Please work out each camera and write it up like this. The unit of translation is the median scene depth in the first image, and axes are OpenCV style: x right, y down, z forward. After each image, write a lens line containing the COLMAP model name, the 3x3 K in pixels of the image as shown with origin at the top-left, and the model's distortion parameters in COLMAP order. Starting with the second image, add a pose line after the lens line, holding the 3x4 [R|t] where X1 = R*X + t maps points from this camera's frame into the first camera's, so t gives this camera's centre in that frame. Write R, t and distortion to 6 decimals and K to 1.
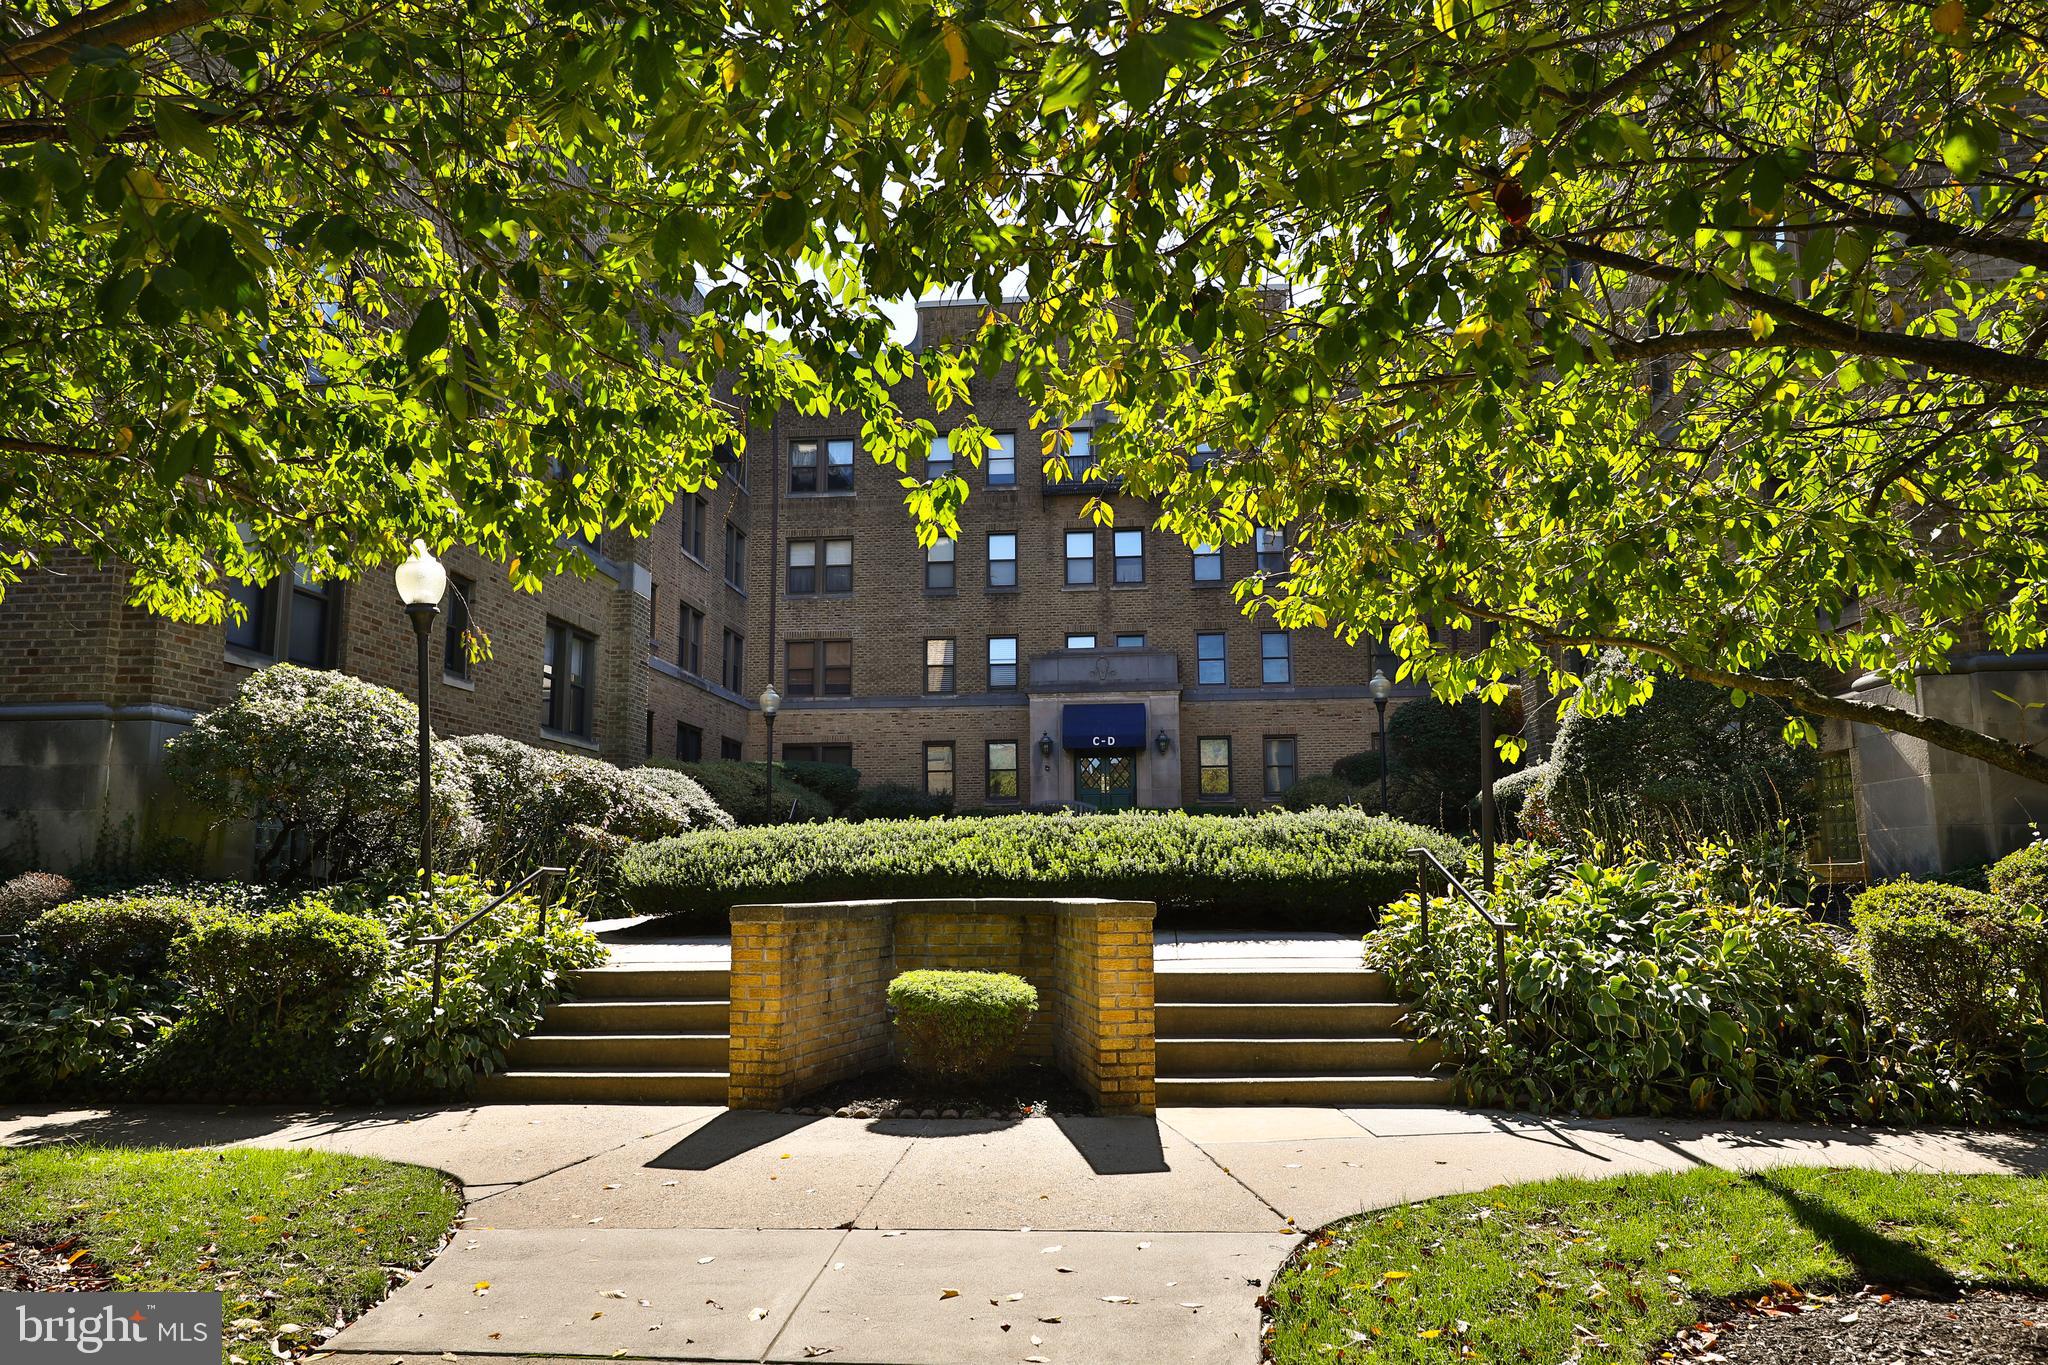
lens RADIAL K [[1396.1, 0, 1024.0], [0, 1396.1, 682.5], [0, 0, 1]] dist [0.001489, -0.000456]
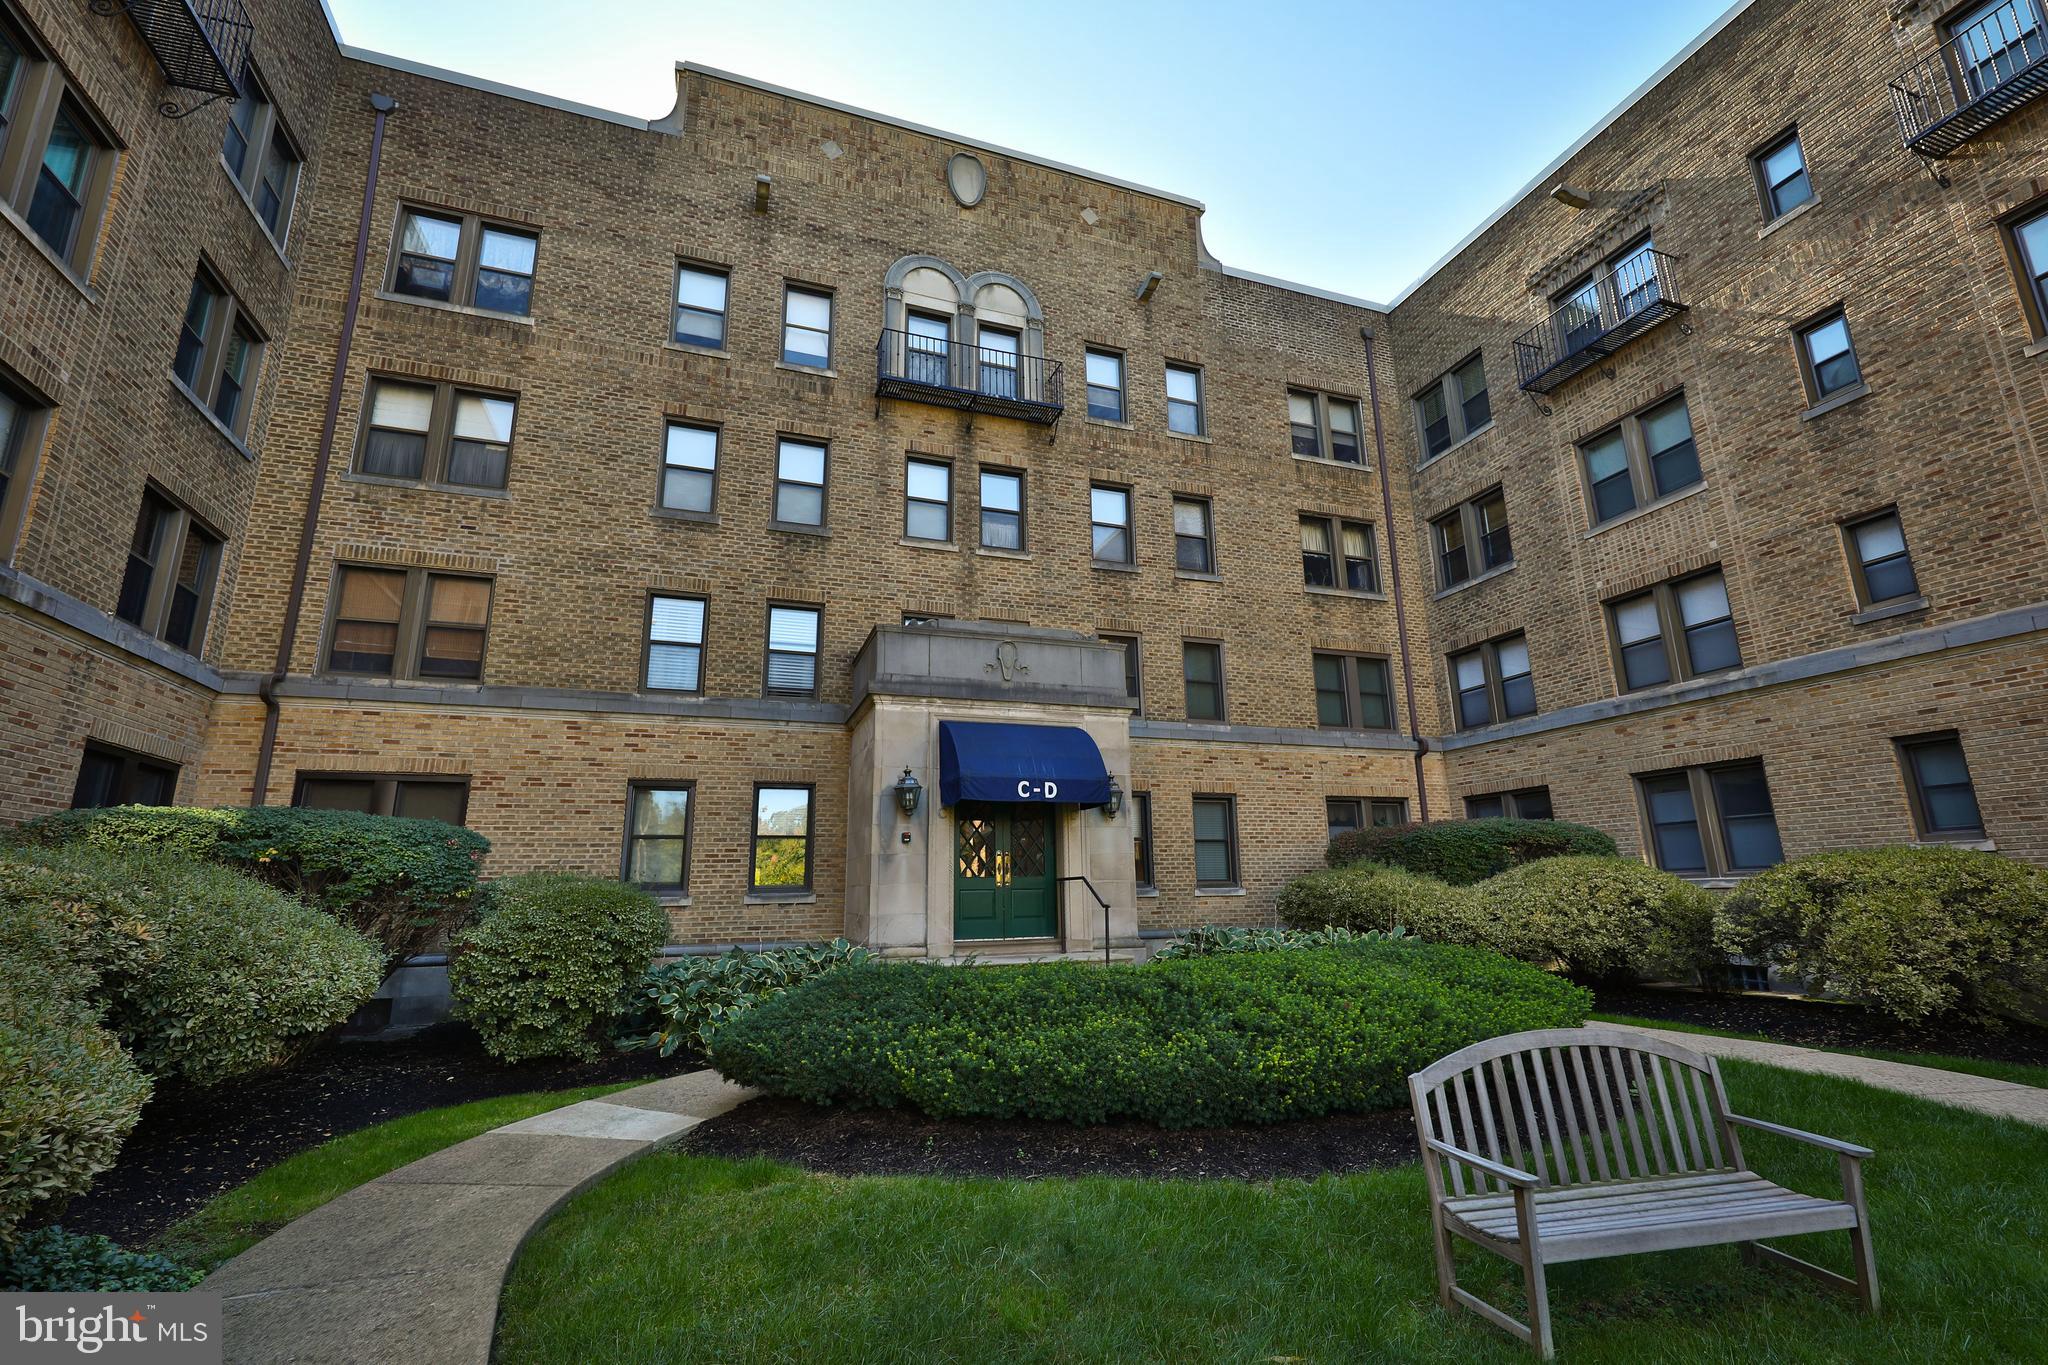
lens RADIAL K [[893.1, 0, 1024.0], [0, 893.1, 682.5], [0, 0, 1]] dist [0.019429, -0.000039]
pose [[0.908370, 0.091953, 0.407932, -0.084230], [-0.053321, 0.993030, -0.105108, 0.036055], [-0.414754, 0.073726, 0.906942, 0.670317]]
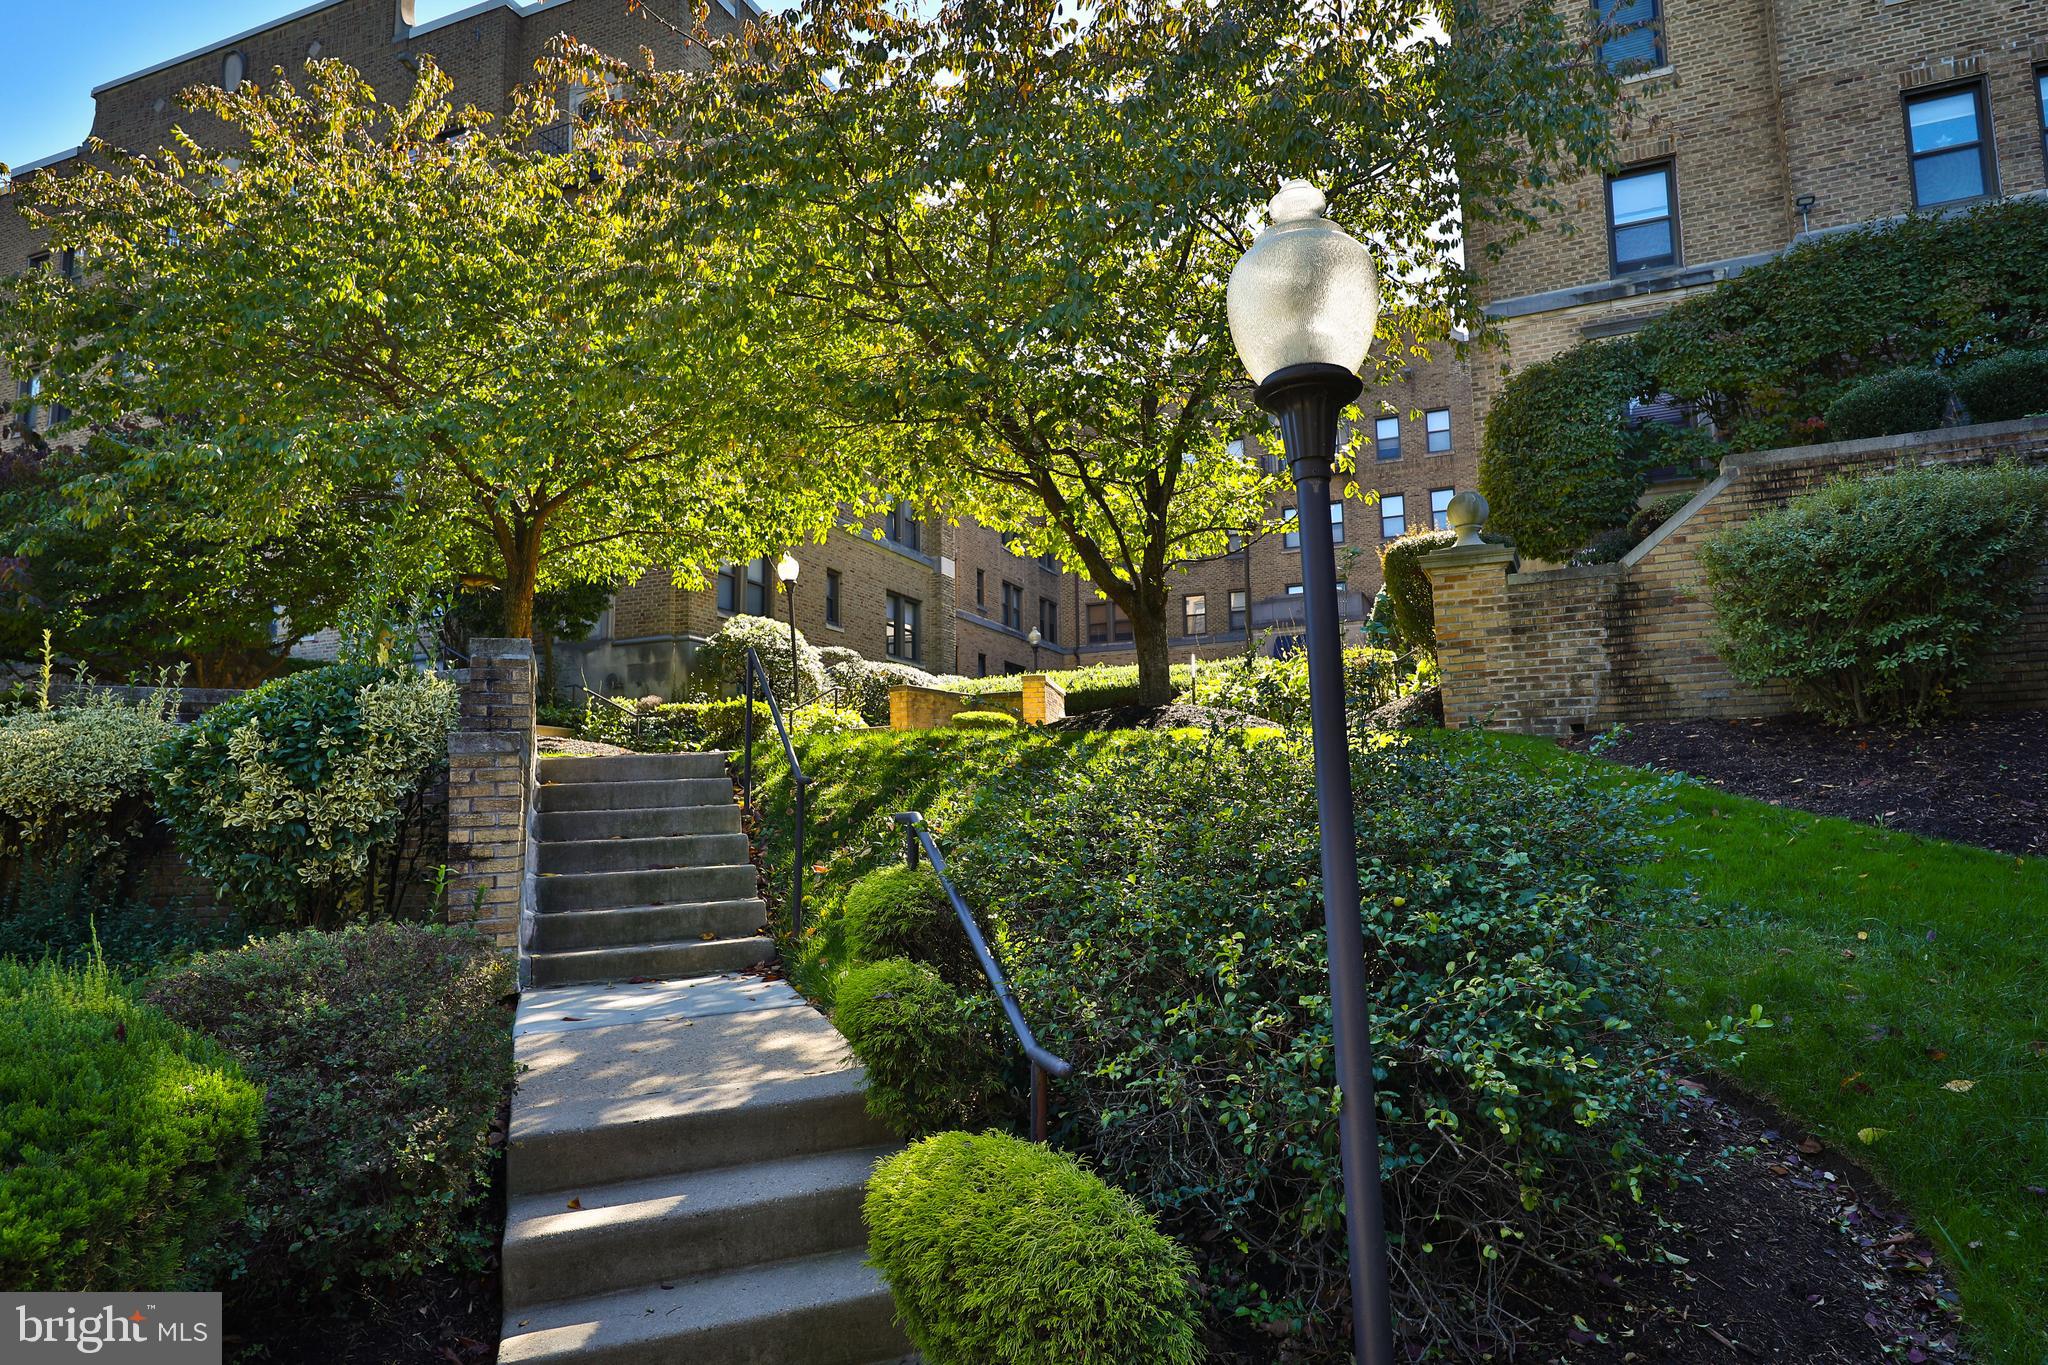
lens RADIAL K [[1273.1, 0, 1024.0], [0, 1273.1, 682.5], [0, 0, 1]] dist [0.000862, 0.000039]
pose [[0.949288, -0.049067, -0.310554, 0.182791], [0.055119, 0.998422, 0.010738, 0.035215], [0.309537, -0.027311, 0.950495, -0.275462]]
